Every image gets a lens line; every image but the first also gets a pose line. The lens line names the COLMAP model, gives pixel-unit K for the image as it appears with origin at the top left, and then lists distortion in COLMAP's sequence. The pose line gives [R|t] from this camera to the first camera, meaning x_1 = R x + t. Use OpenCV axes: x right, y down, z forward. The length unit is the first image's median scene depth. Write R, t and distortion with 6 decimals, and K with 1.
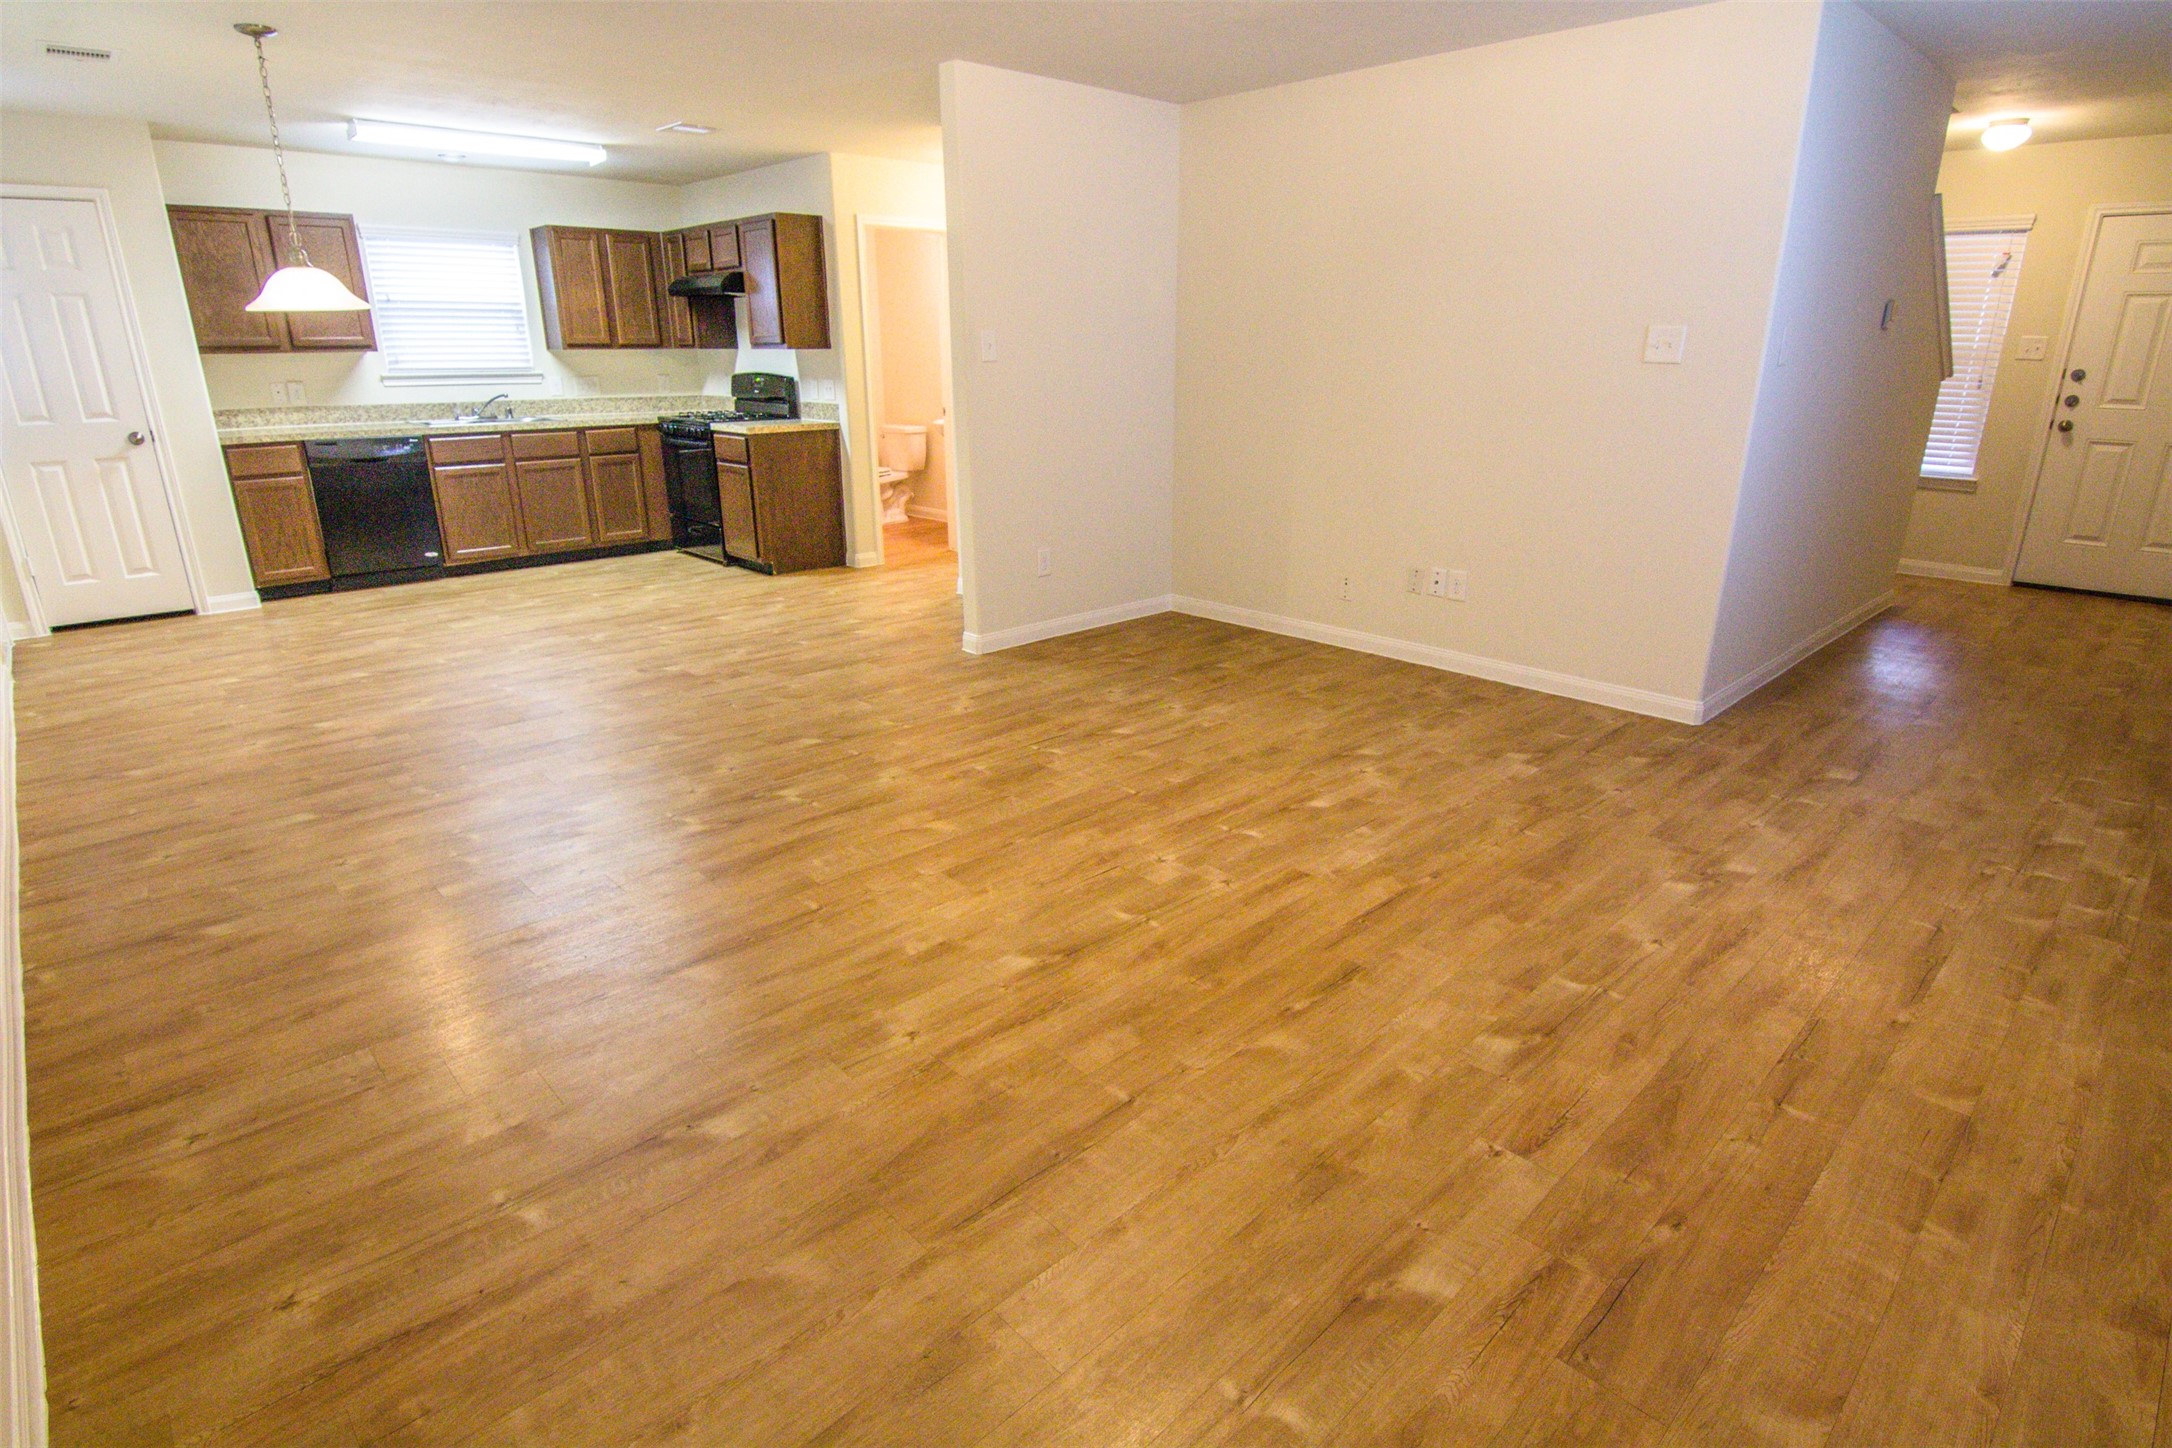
lens RADIAL K [[1107.4, 0, 1085.6], [0, 1107.4, 718.4], [0, 0, 1]] dist [-0.008178, -0.007490]
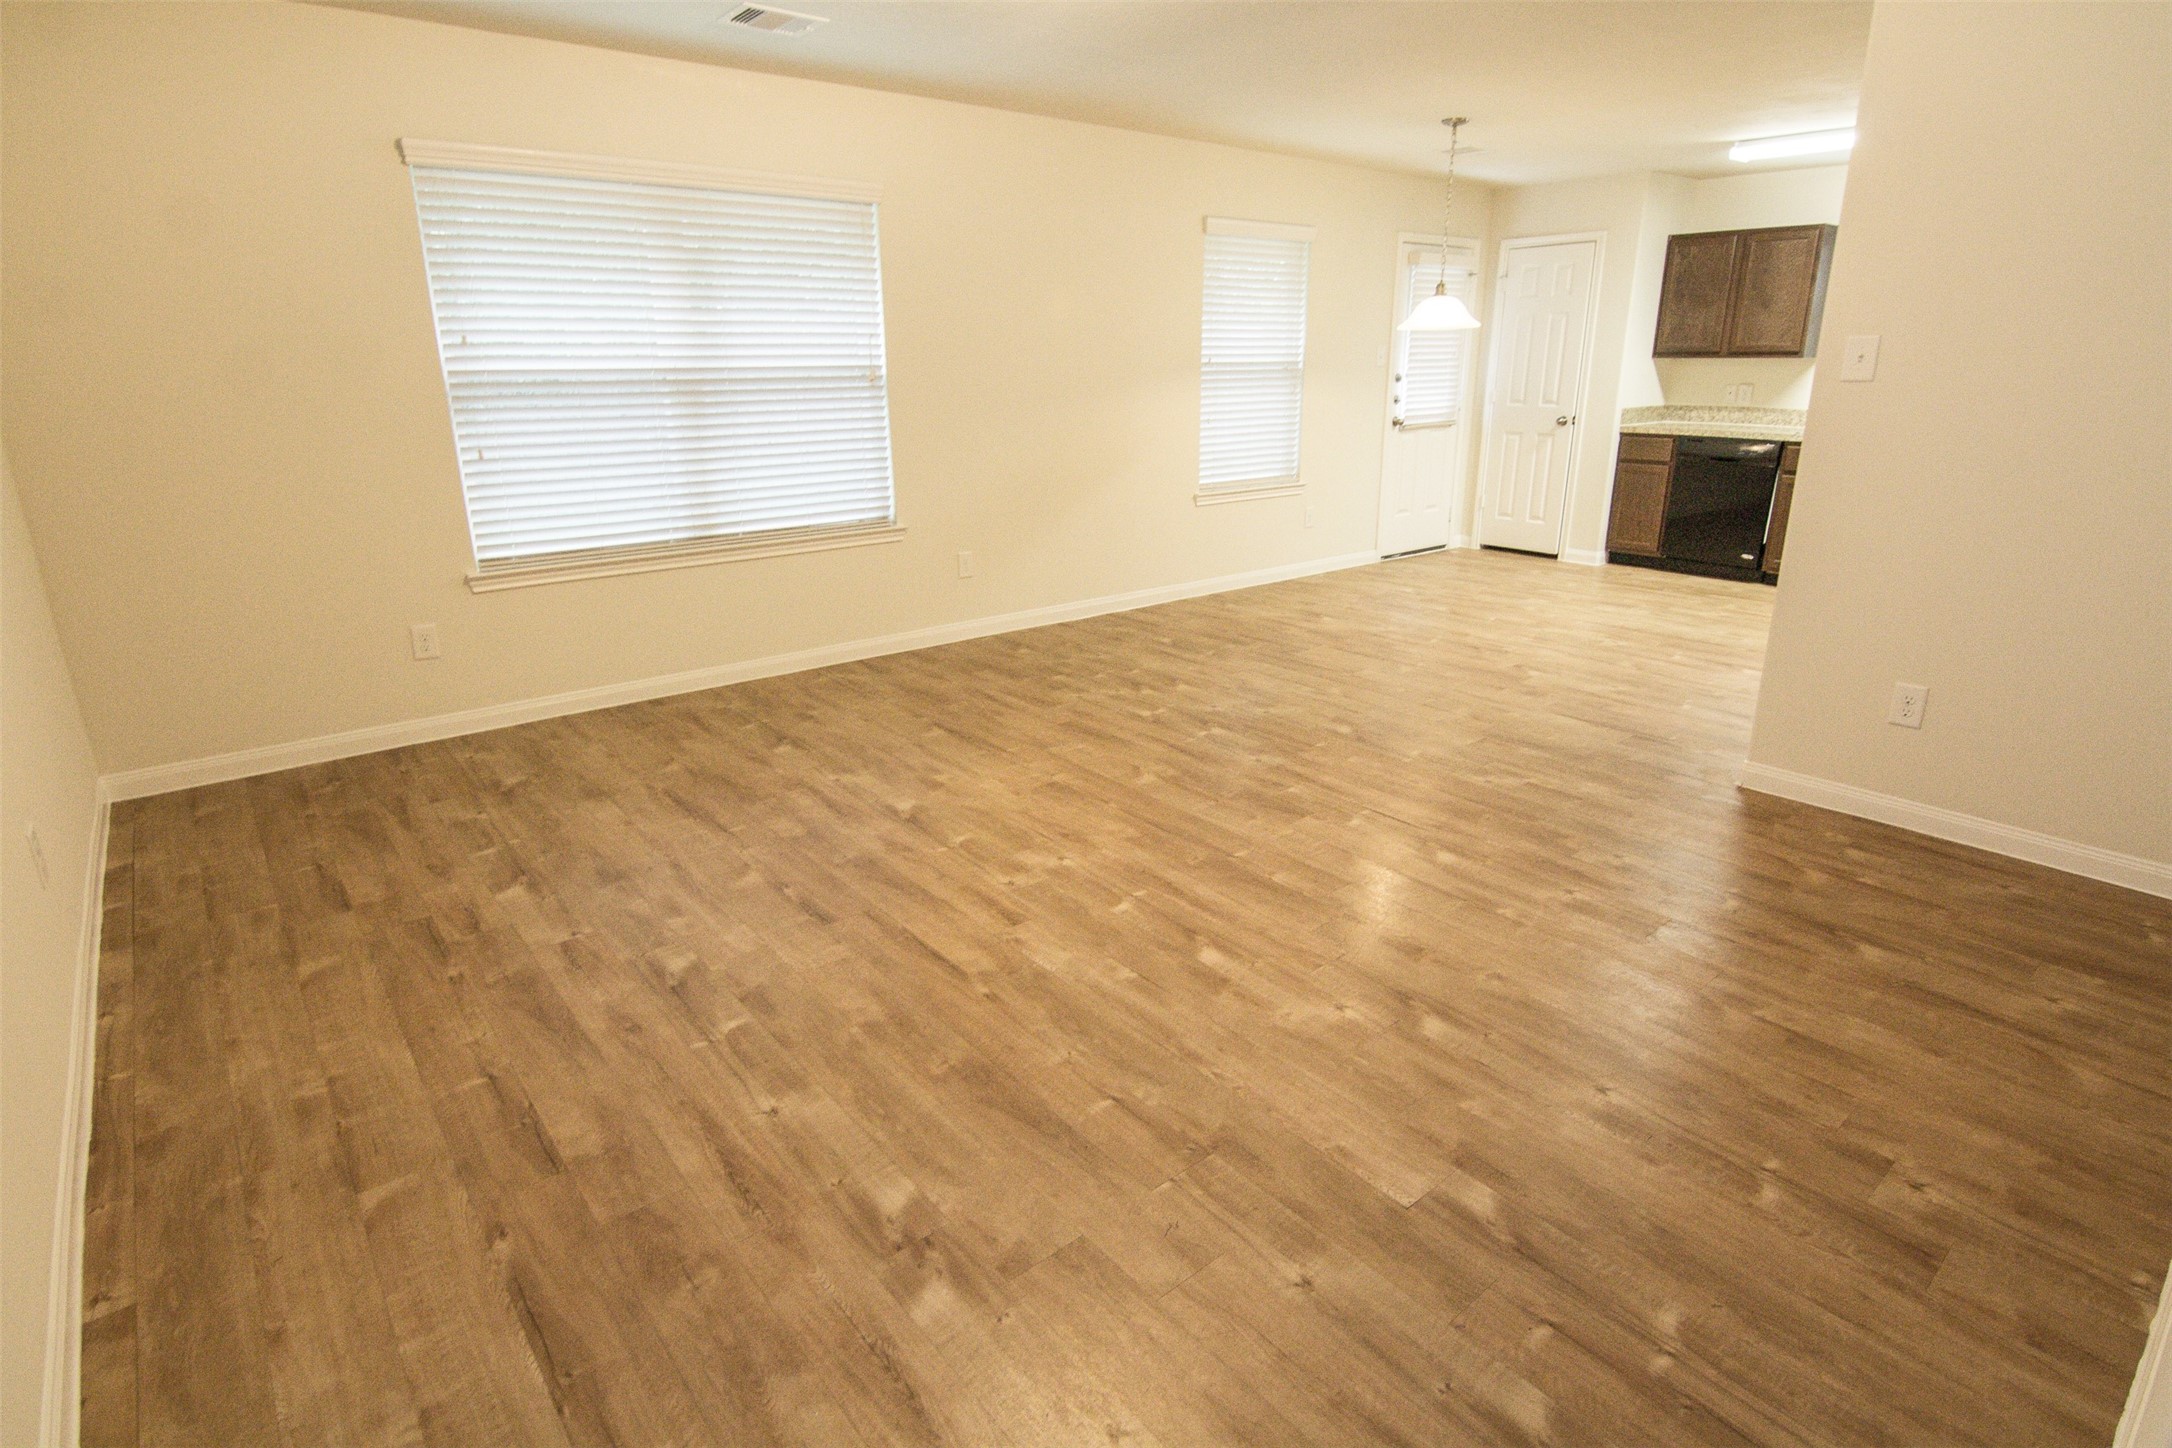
lens RADIAL K [[1107.4, 0, 1086.4], [0, 1107.4, 722.5], [0, 0, 1]] dist [-0.008178, -0.007490]
pose [[-0.070792, 0.314613, -0.946577, 0.978762], [-0.309696, 0.895129, 0.320675, -0.315581], [0.948197, 0.315852, 0.034066, 0.918748]]
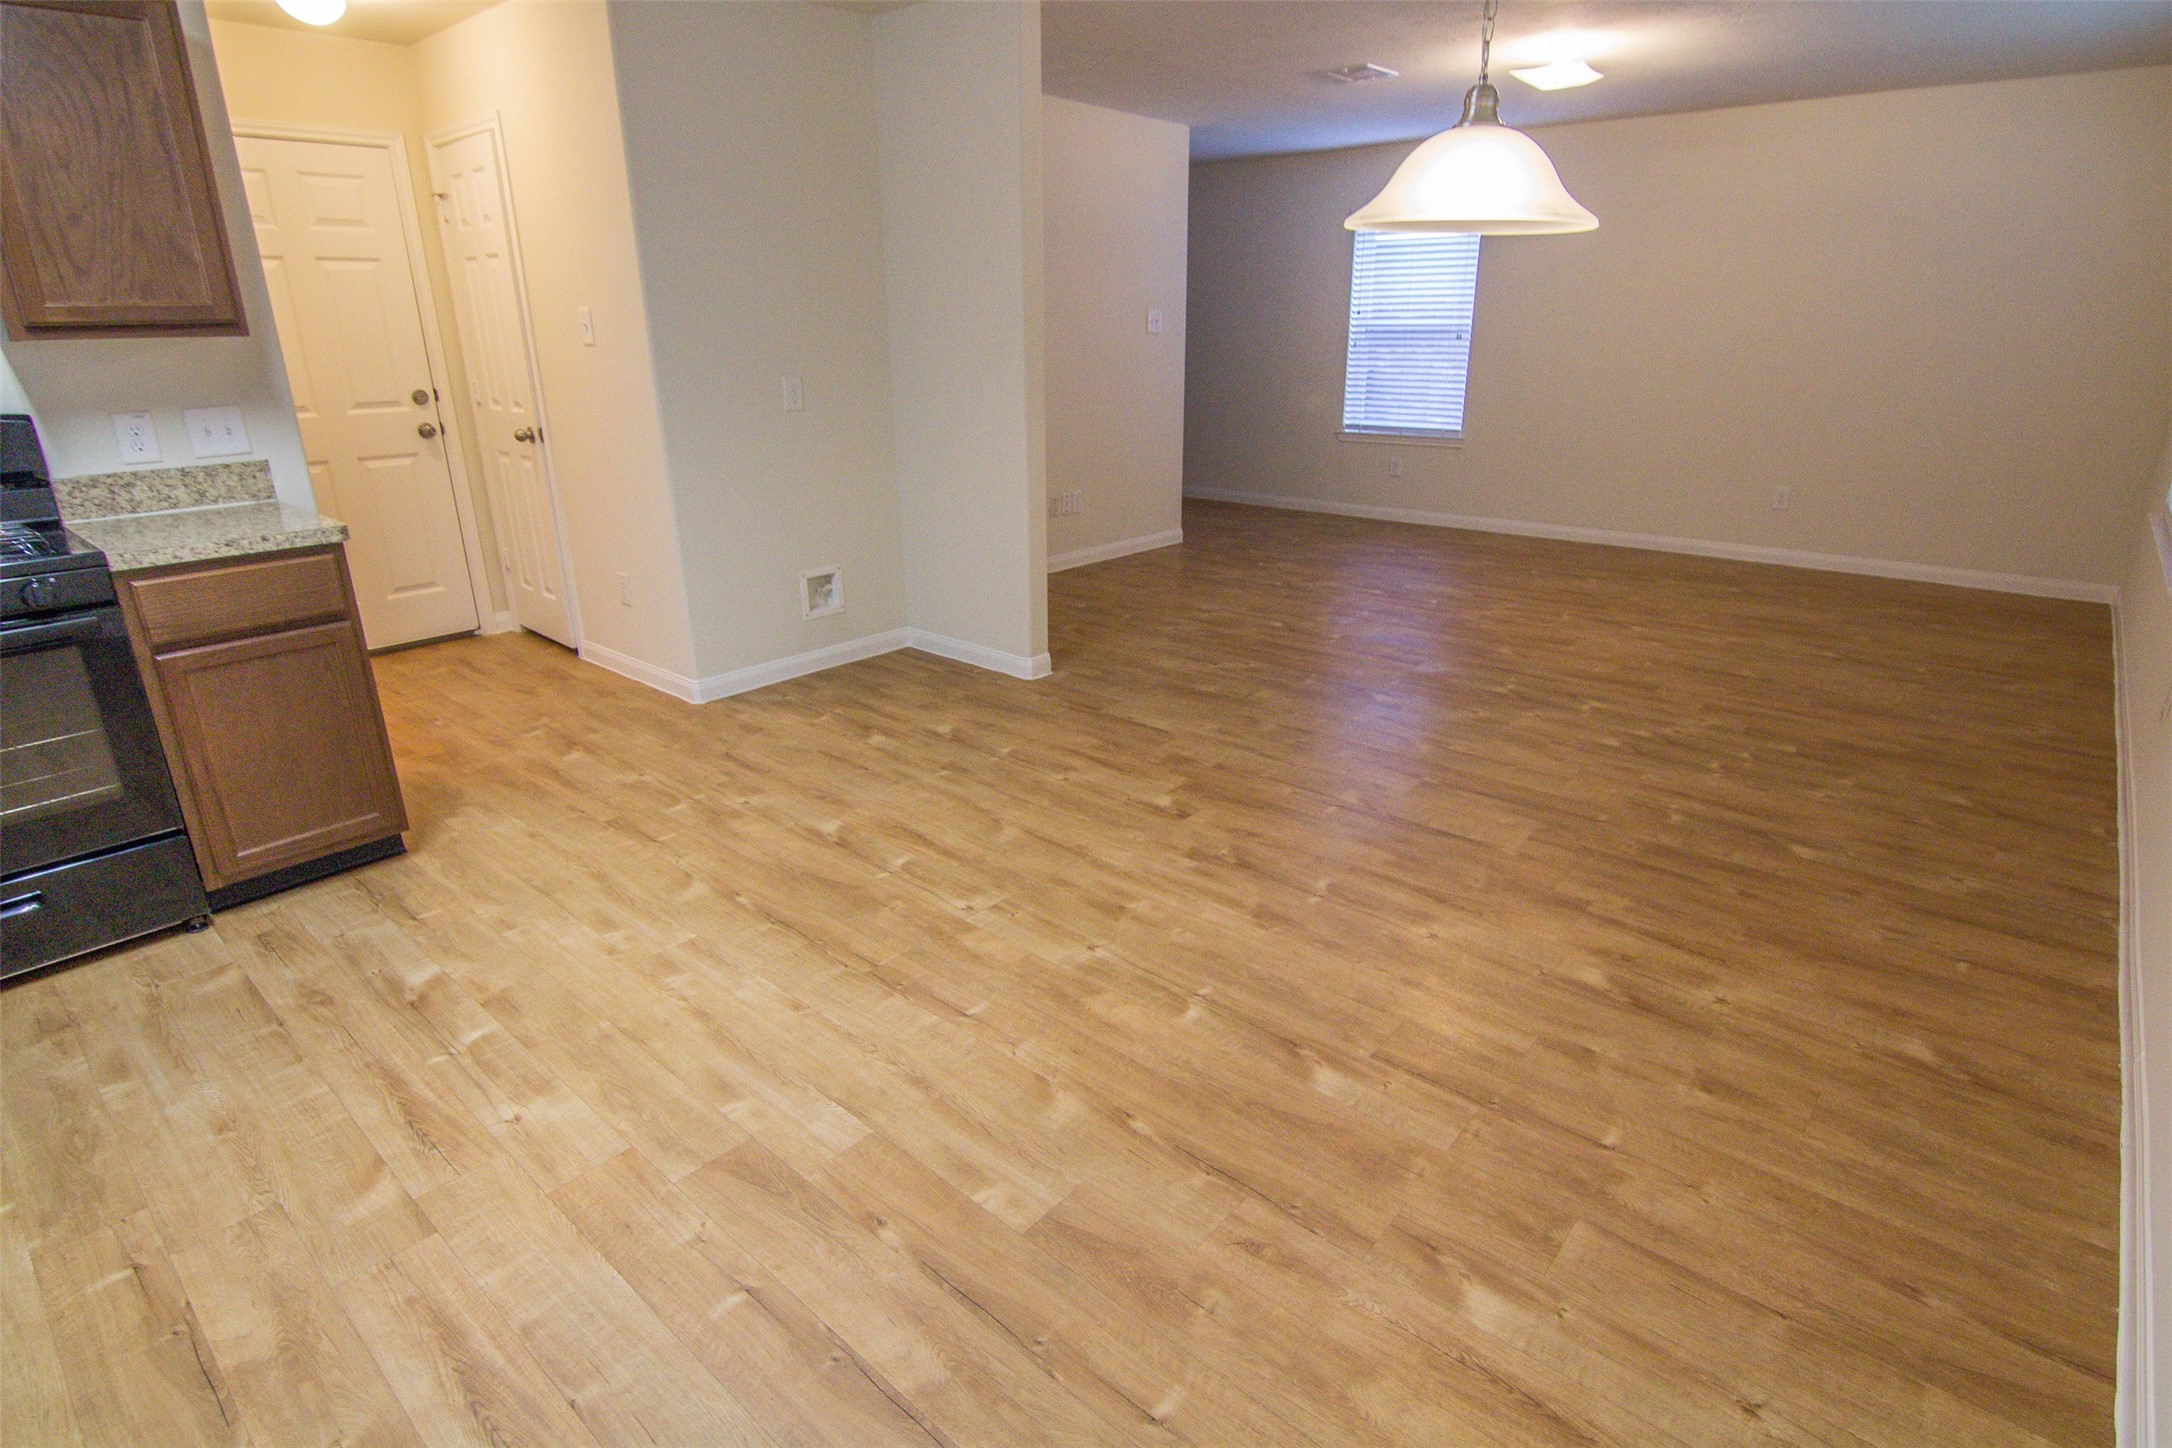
lens RADIAL K [[1107.4, 0, 1088.8], [0, 1107.4, 720.4], [0, 0, 1]] dist [-0.008178, -0.007490]
pose [[-0.095570, -0.334316, 0.937603, -1.540250], [0.321911, 0.880921, 0.346917, -0.527036], [-0.941934, 0.334979, 0.023431, 1.575027]]
